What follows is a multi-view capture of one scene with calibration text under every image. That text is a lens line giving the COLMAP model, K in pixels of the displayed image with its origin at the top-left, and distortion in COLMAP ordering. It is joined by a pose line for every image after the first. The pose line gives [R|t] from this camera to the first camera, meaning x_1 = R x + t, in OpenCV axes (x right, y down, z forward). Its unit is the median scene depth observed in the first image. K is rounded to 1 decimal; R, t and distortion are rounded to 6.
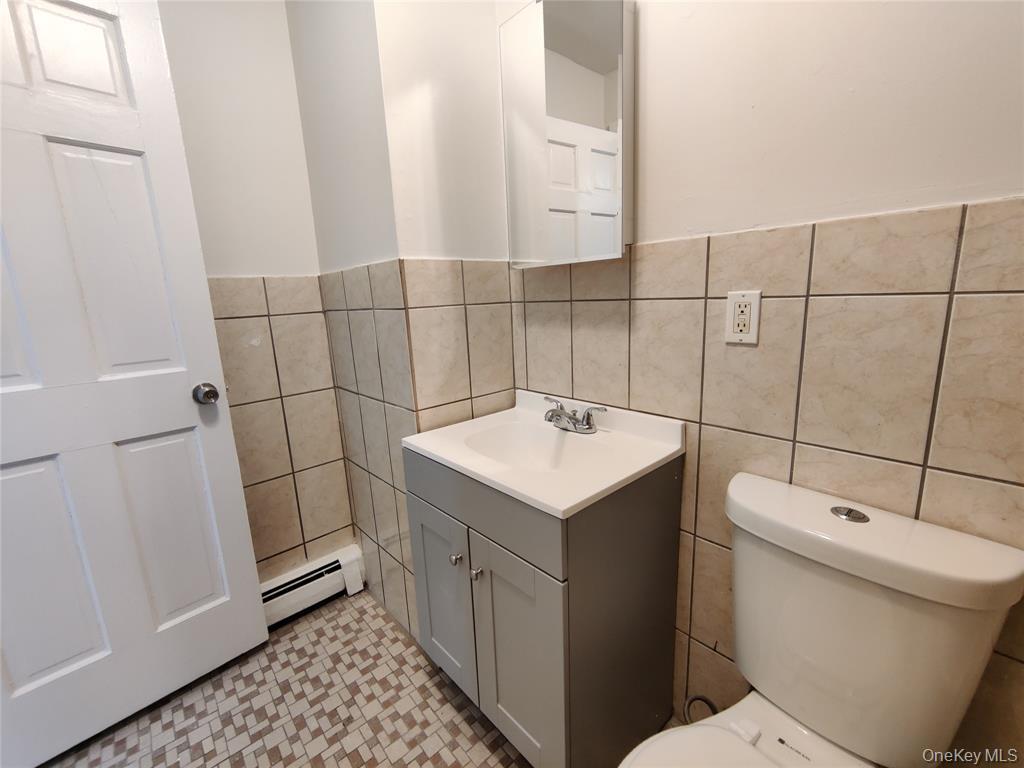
lens RADIAL K [[441.2, 0, 513.4], [0, 441.2, 381.7], [0, 0, 1]] dist [-0.002464, 0.000032]
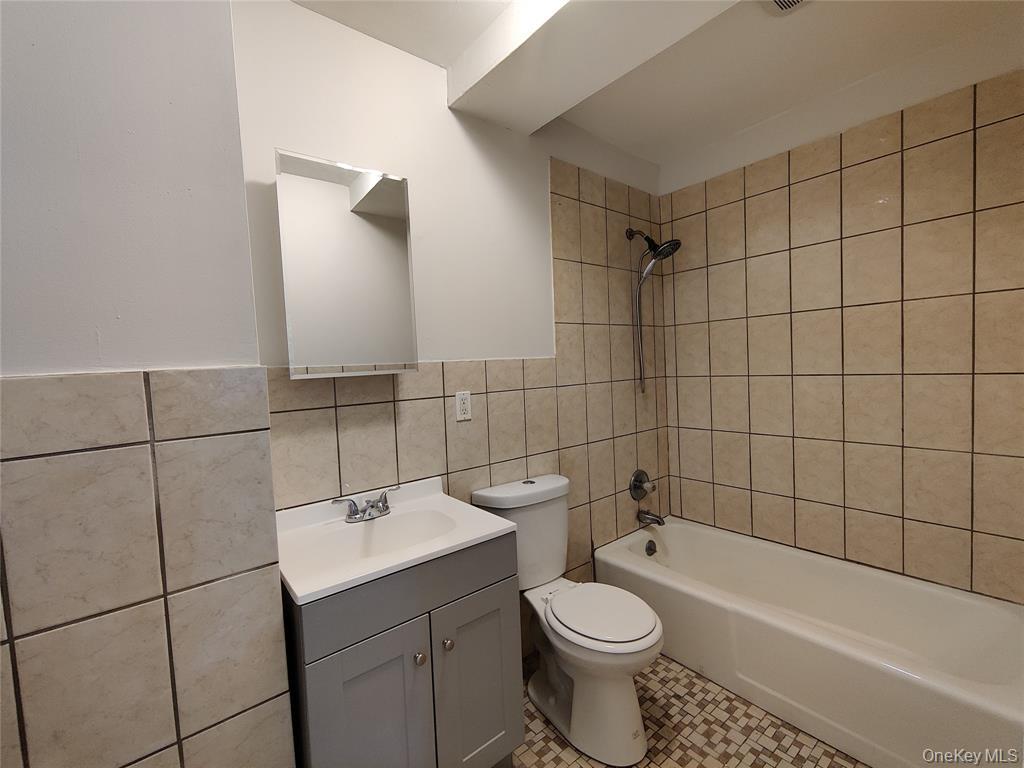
lens RADIAL K [[441.2, 0, 513.4], [0, 441.2, 381.7], [0, 0, 1]] dist [-0.002464, 0.000032]
pose [[0.046838, 0.001452, 0.998901, -1.108316], [0.236289, 0.971602, -0.012492, -0.146607], [-0.970553, 0.236615, 0.045165, 0.592808]]
